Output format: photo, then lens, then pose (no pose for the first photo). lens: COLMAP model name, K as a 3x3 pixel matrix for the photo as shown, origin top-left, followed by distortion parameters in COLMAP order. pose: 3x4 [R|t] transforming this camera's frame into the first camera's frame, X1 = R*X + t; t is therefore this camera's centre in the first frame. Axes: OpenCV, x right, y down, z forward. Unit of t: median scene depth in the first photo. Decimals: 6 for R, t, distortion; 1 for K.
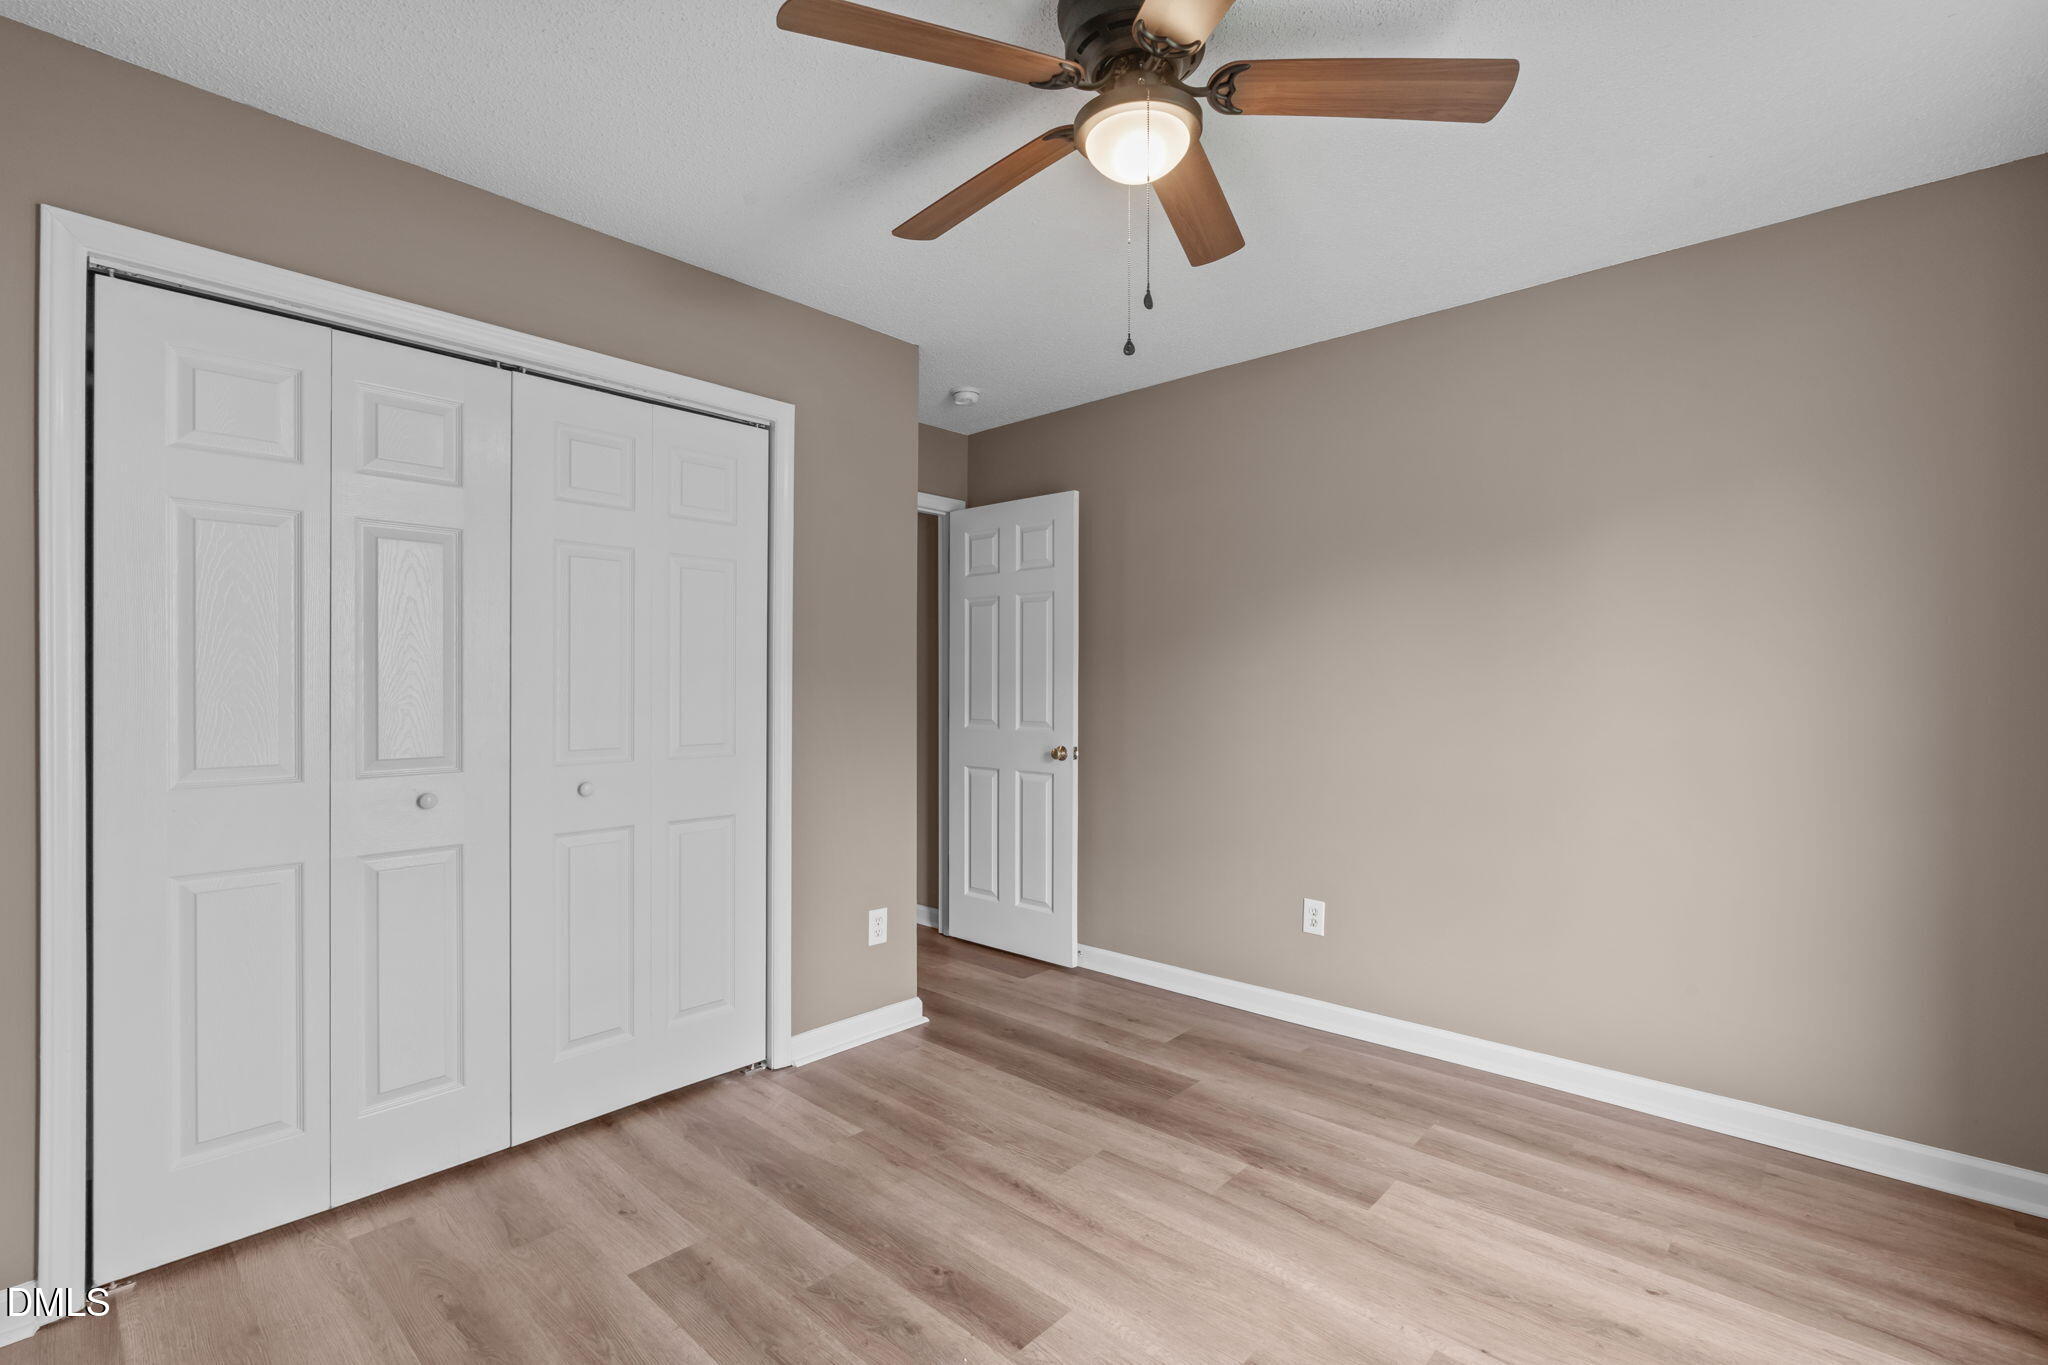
lens RADIAL K [[934.3, 0, 1028.1], [0, 934.3, 687.4], [0, 0, 1]] dist [-0.000913, 0.000290]
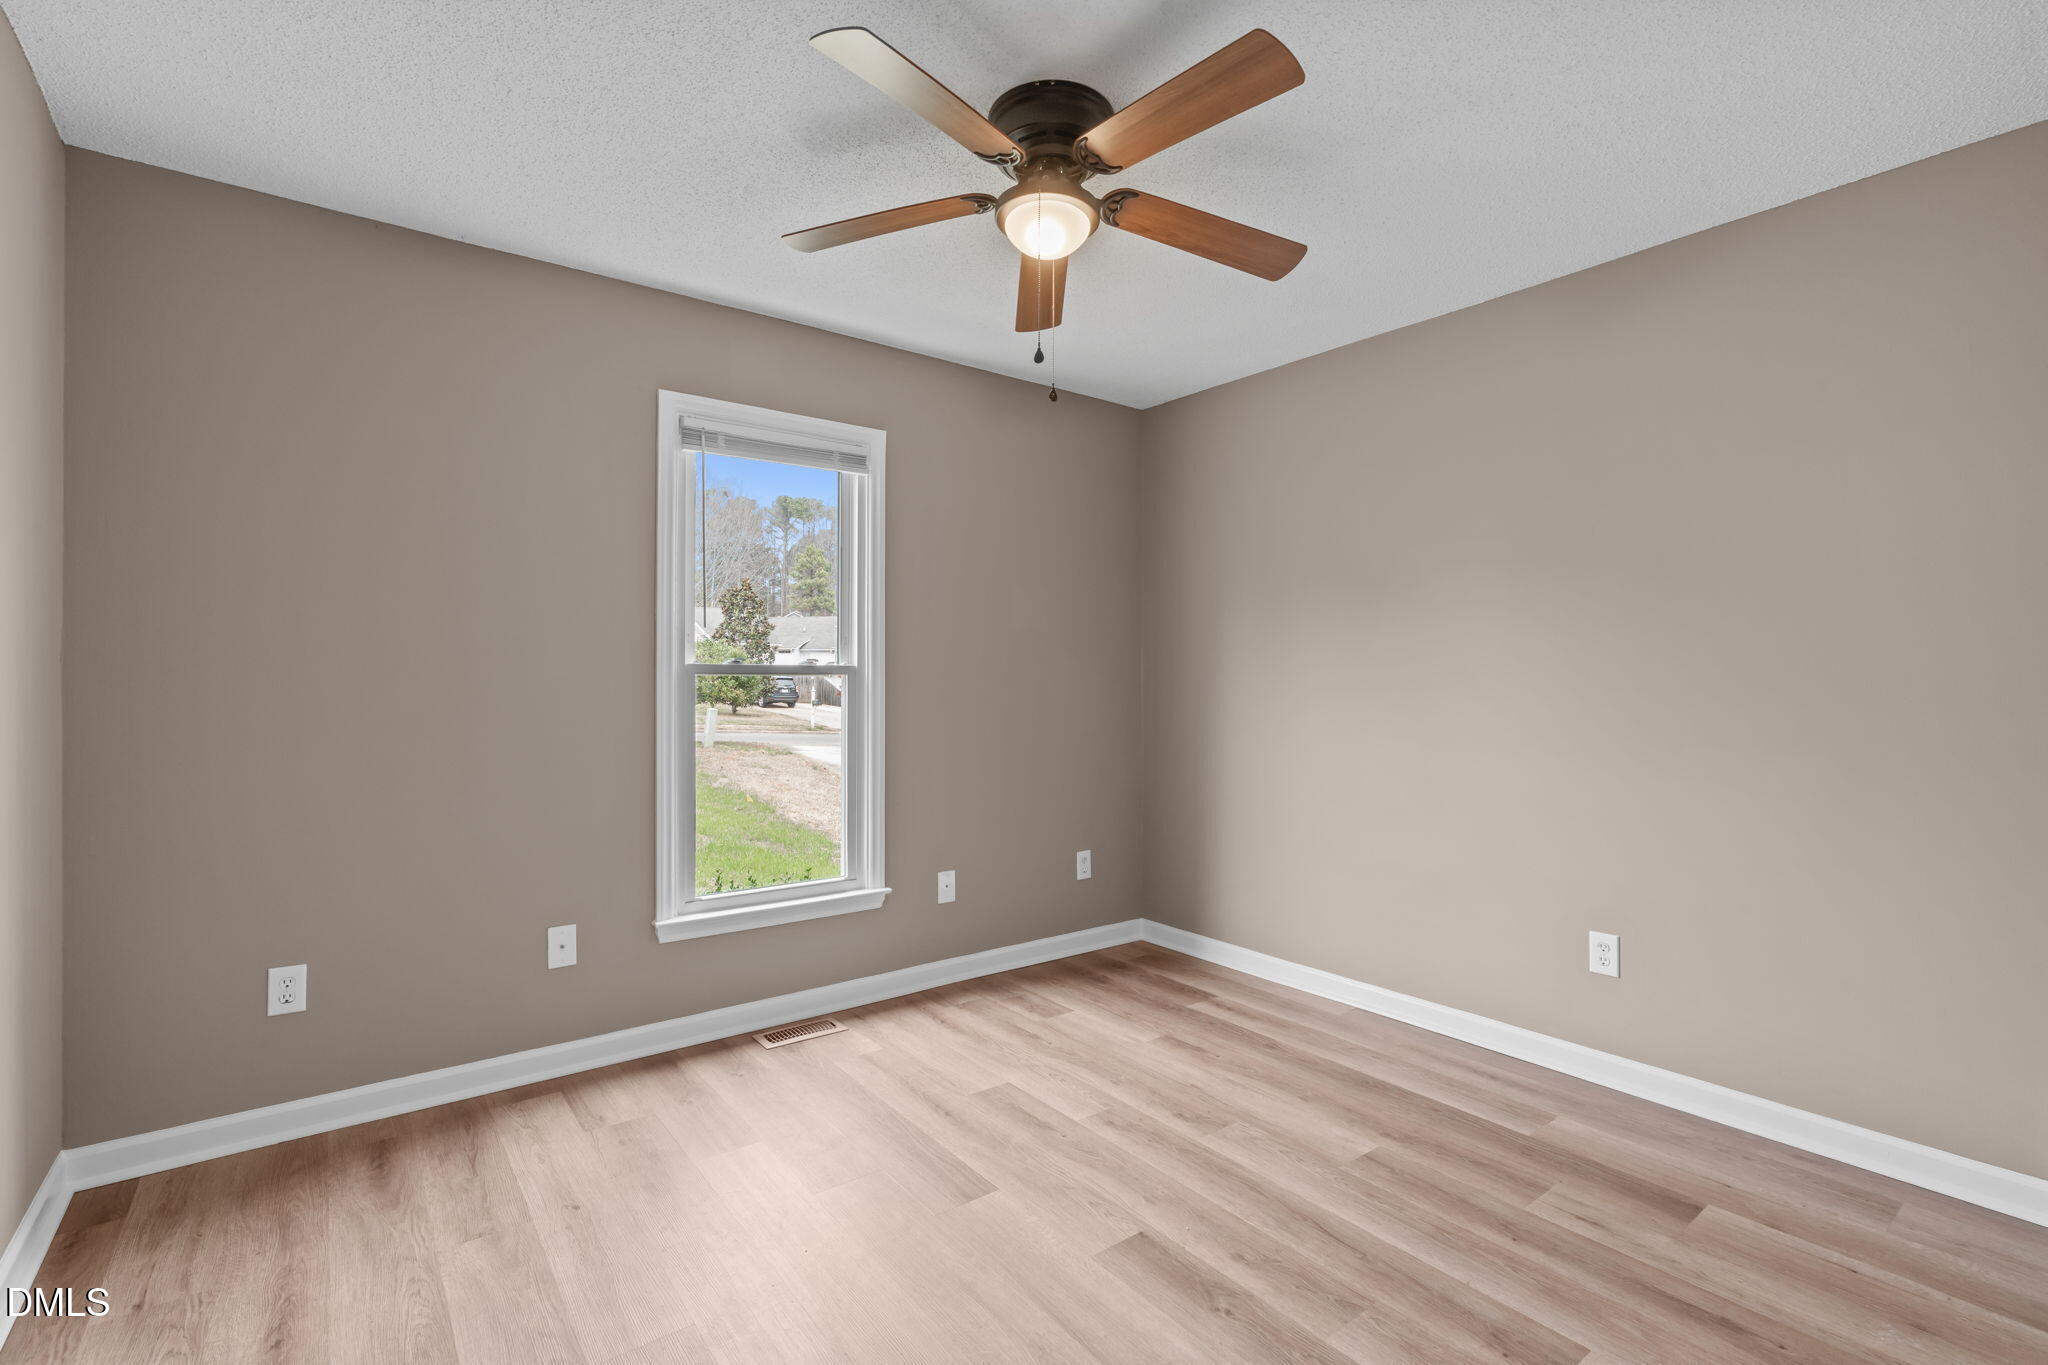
lens RADIAL K [[934.3, 0, 1028.1], [0, 934.3, 687.4], [0, 0, 1]] dist [-0.000913, 0.000290]
pose [[-0.984480, -0.003691, 0.175458, -0.066474], [-0.002179, 0.999959, 0.008810, 0.006764], [-0.175483, 0.008291, -0.984447, 2.015338]]
